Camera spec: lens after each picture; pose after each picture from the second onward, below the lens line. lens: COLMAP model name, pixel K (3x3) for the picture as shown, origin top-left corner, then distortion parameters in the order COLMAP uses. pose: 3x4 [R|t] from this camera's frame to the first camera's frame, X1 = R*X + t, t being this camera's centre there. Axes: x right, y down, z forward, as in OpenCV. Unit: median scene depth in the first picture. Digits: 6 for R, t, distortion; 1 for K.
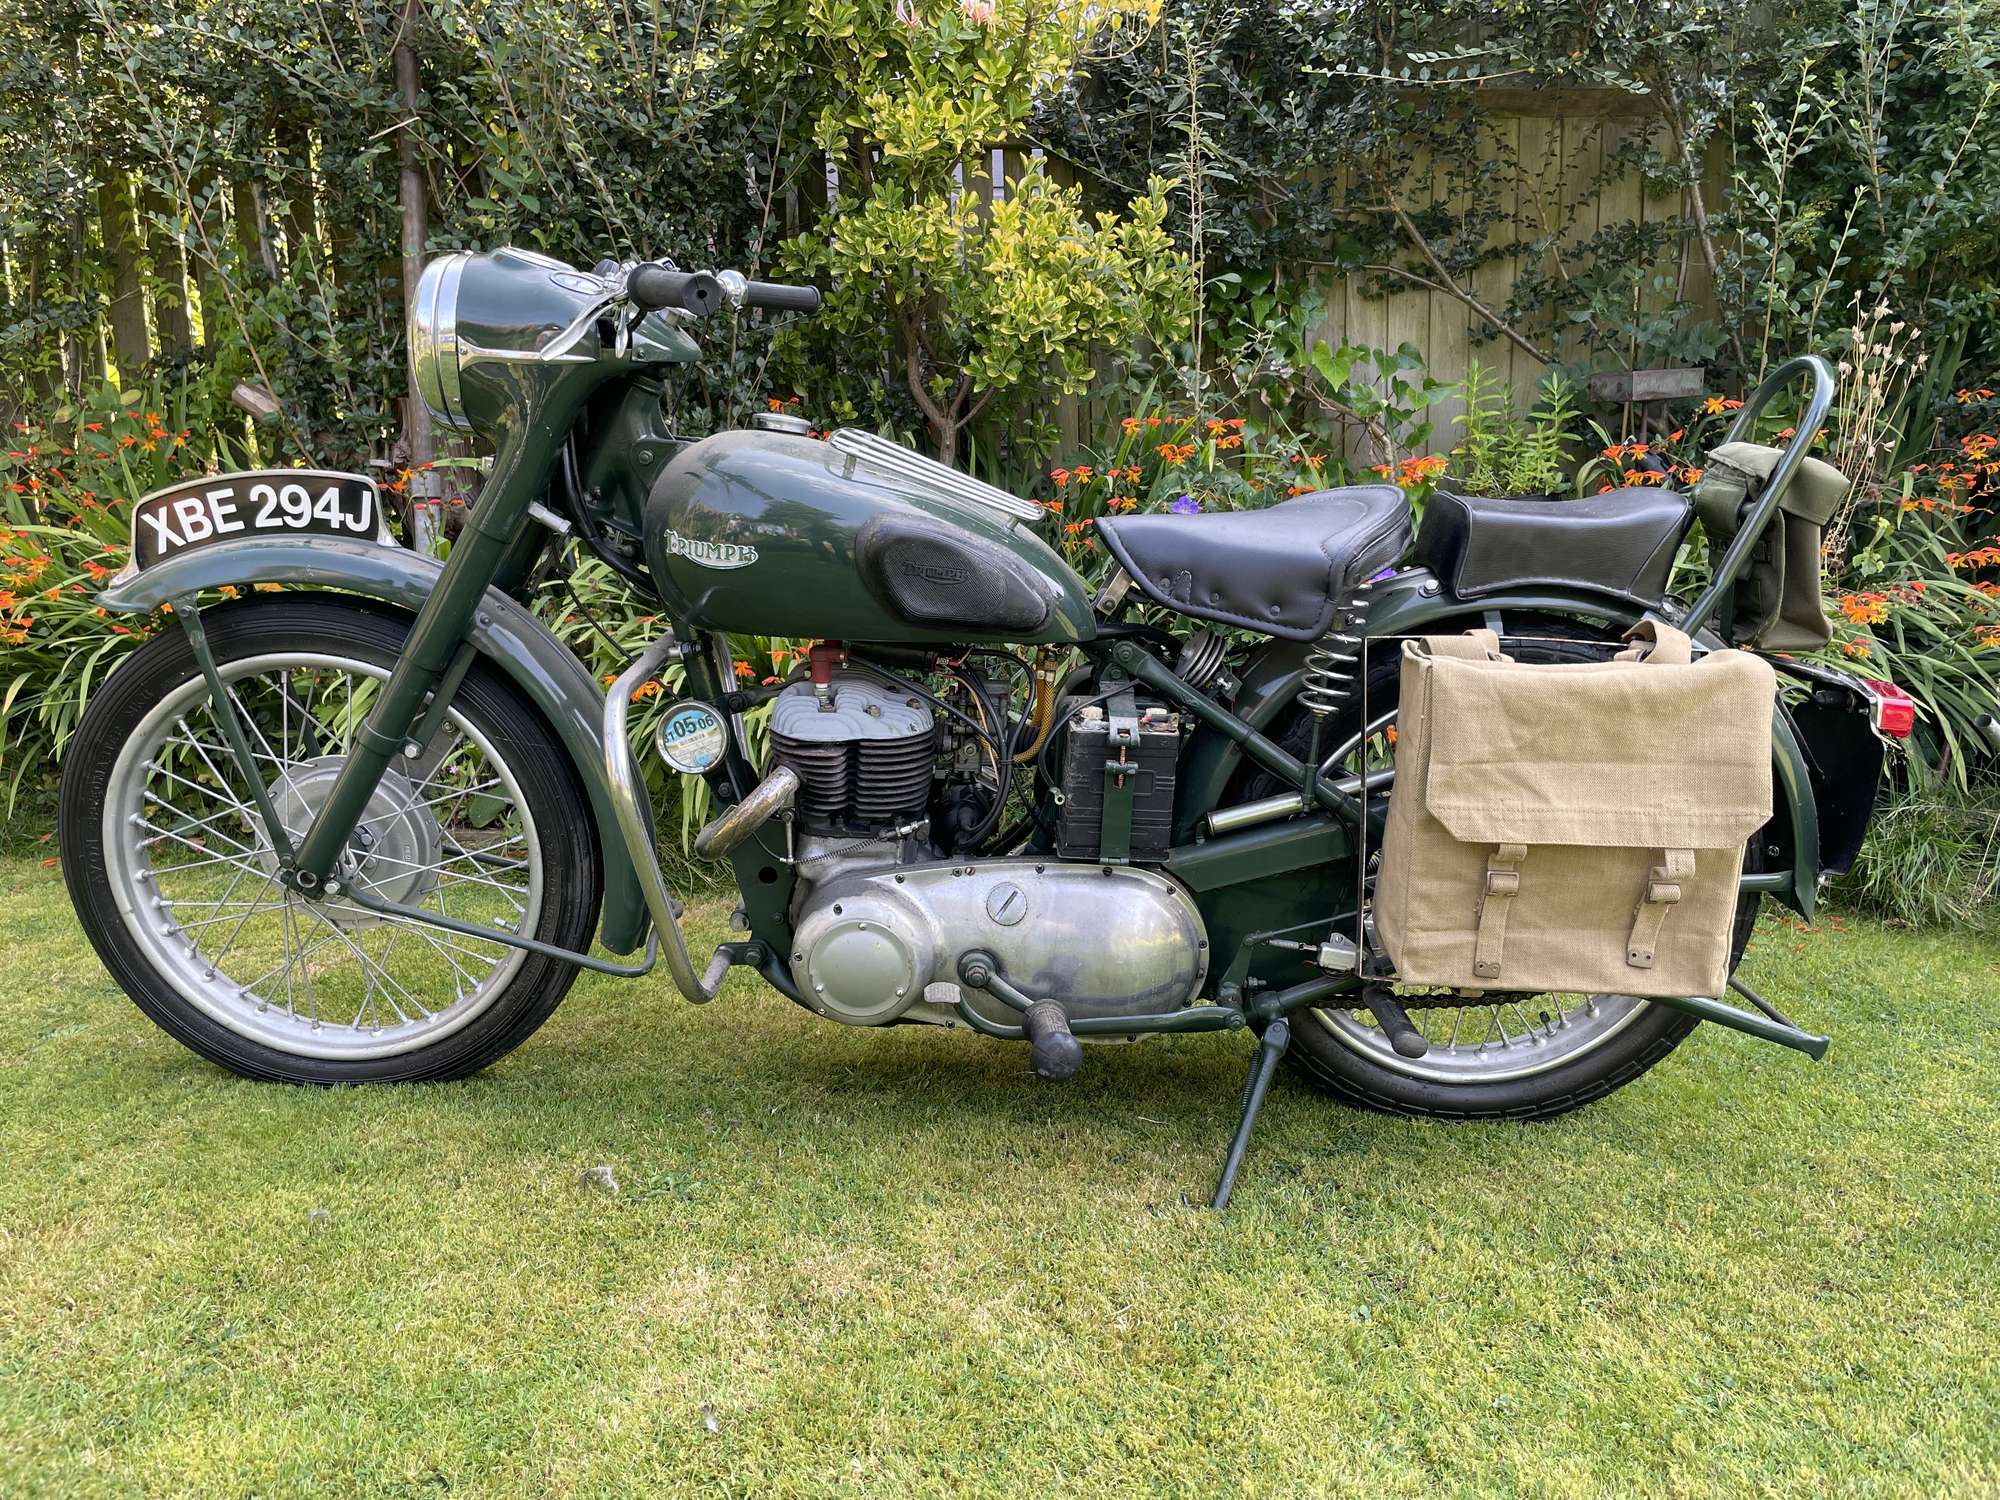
lens RADIAL K [[1529.1, 0, 989.9], [0, 1529.1, 735.2], [0, 0, 1]] dist [0.067851, -0.101408]
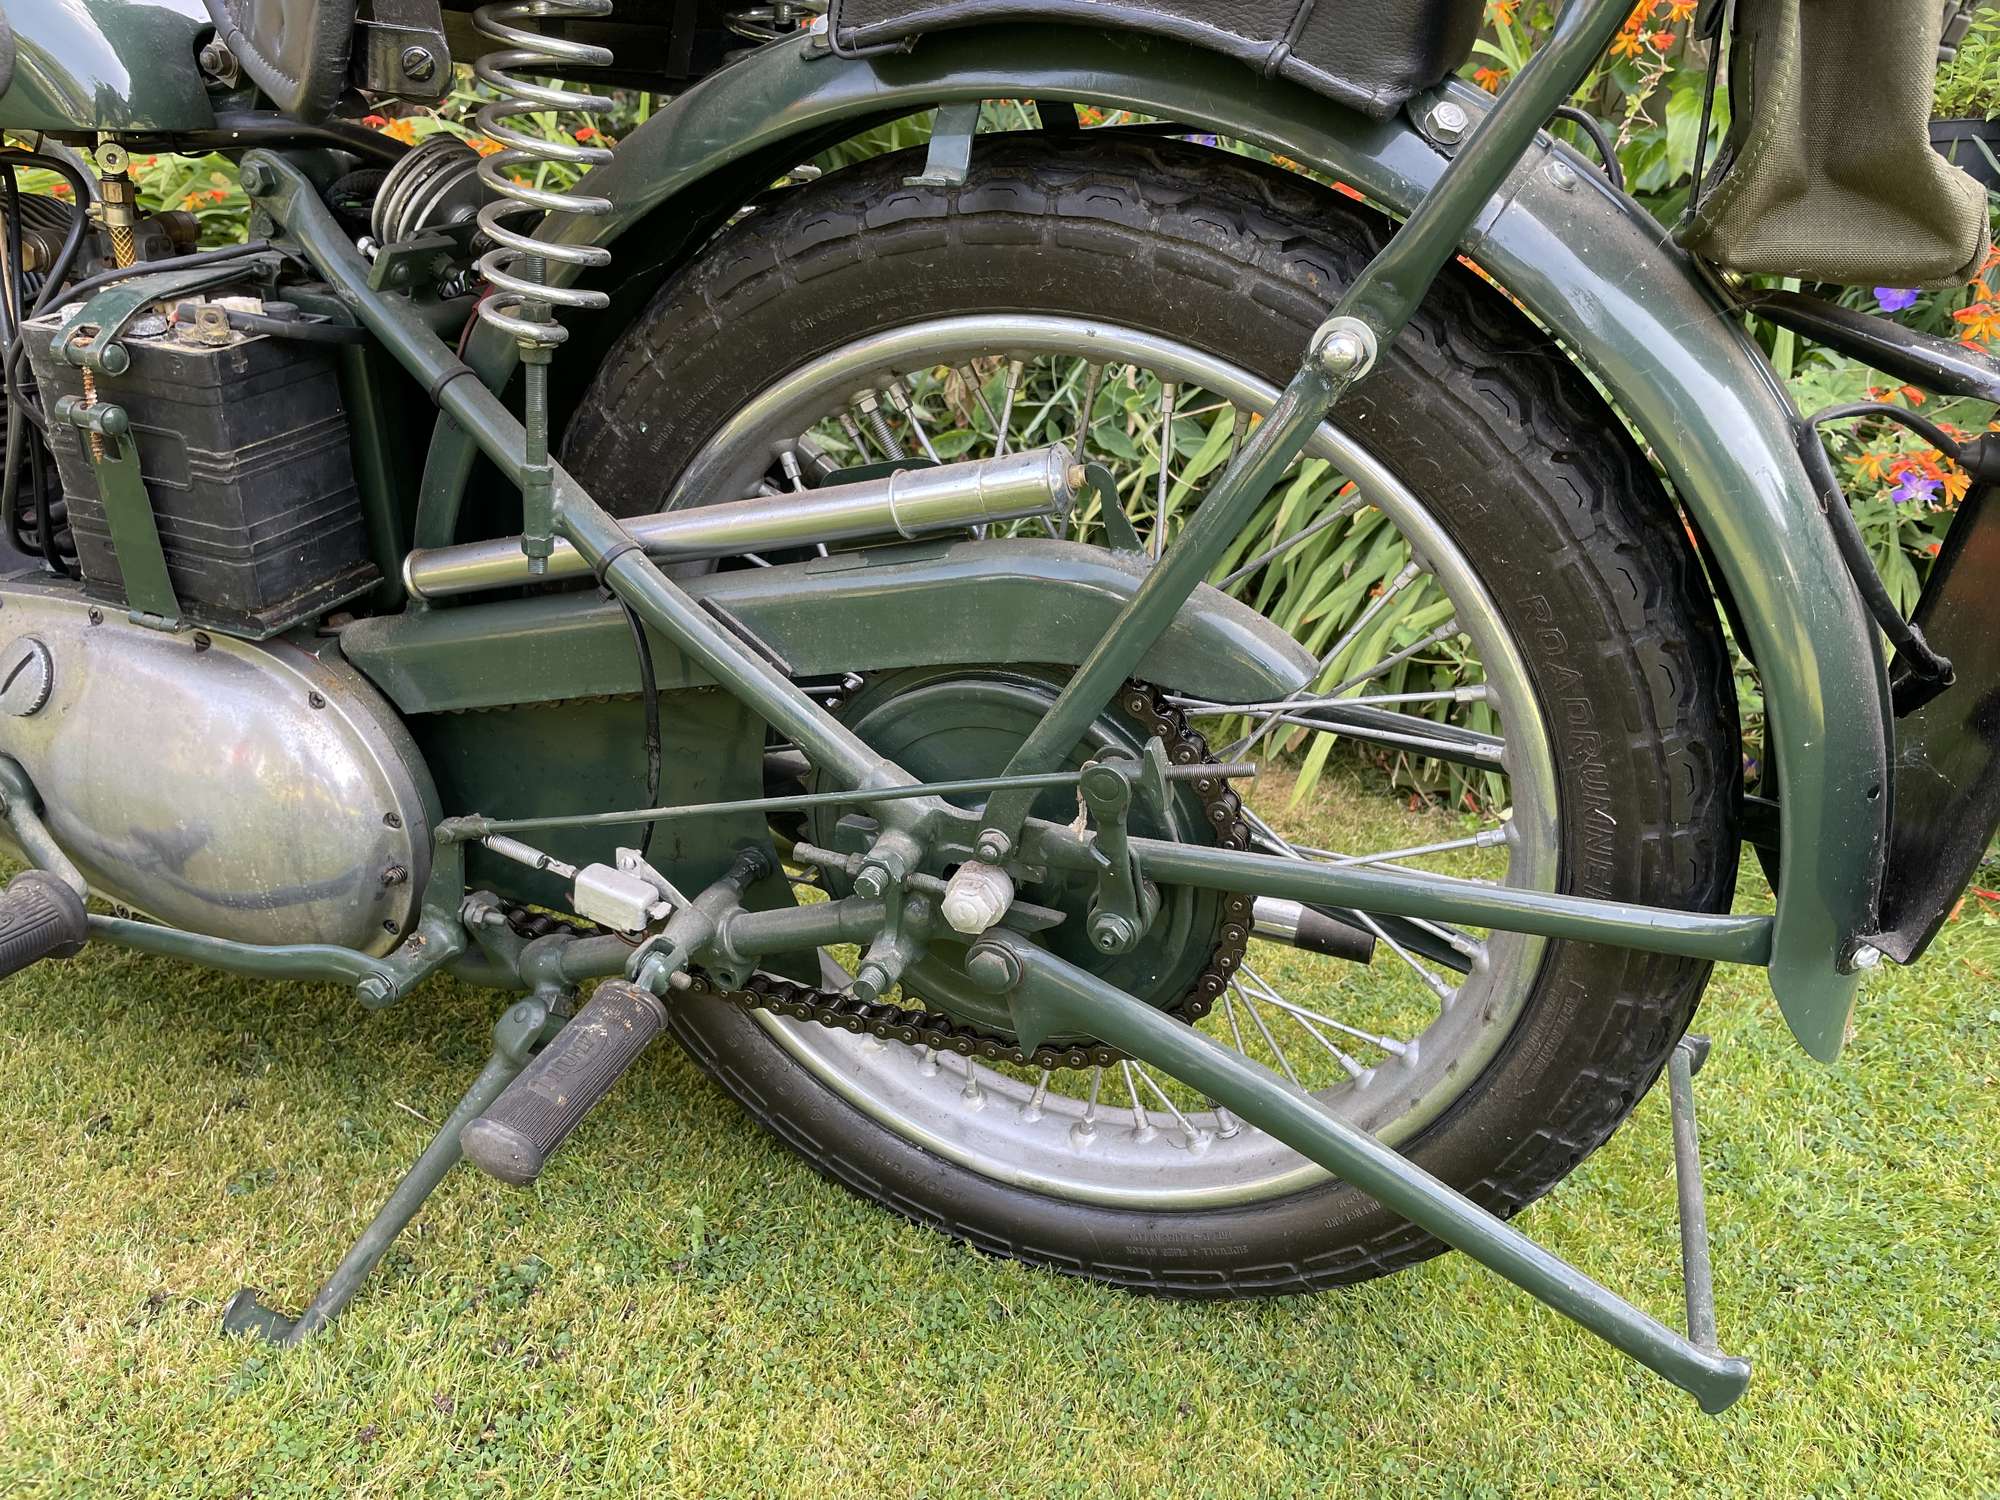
lens RADIAL K [[1529.1, 0, 989.4], [0, 1529.1, 734.2], [0, 0, 1]] dist [0.067851, -0.101408]
pose [[0.928121, 0.166838, -0.332801, 0.483367], [-0.113426, 0.978182, 0.174052, 0.003157], [0.354579, -0.123792, 0.926795, 0.628913]]
